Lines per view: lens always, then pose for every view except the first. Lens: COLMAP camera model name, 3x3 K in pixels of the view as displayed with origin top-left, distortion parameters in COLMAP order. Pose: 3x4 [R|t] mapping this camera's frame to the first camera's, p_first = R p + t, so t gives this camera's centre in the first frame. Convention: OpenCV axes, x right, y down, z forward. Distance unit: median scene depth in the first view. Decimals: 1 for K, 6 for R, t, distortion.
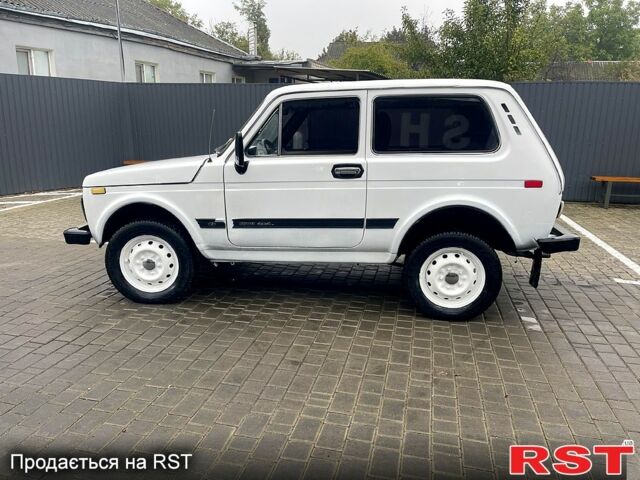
lens RADIAL K [[485.1, 0, 320.0], [0, 485.1, 240.0], [0, 0, 1]] dist [0.037021, -0.003571]
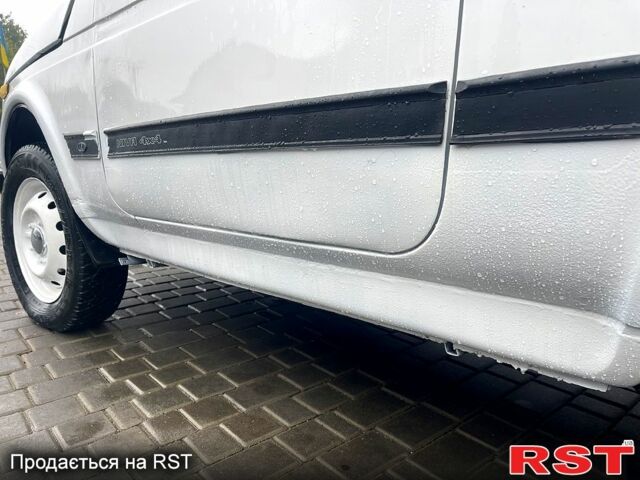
lens RADIAL K [[485.1, 0, 320.0], [0, 485.1, 240.0], [0, 0, 1]] dist [0.037021, -0.003571]
pose [[0.794560, 0.107679, -0.597562, 0.156657], [-0.148712, 0.988687, -0.019580, 0.018328], [0.588693, 0.104422, 0.801584, 0.809818]]
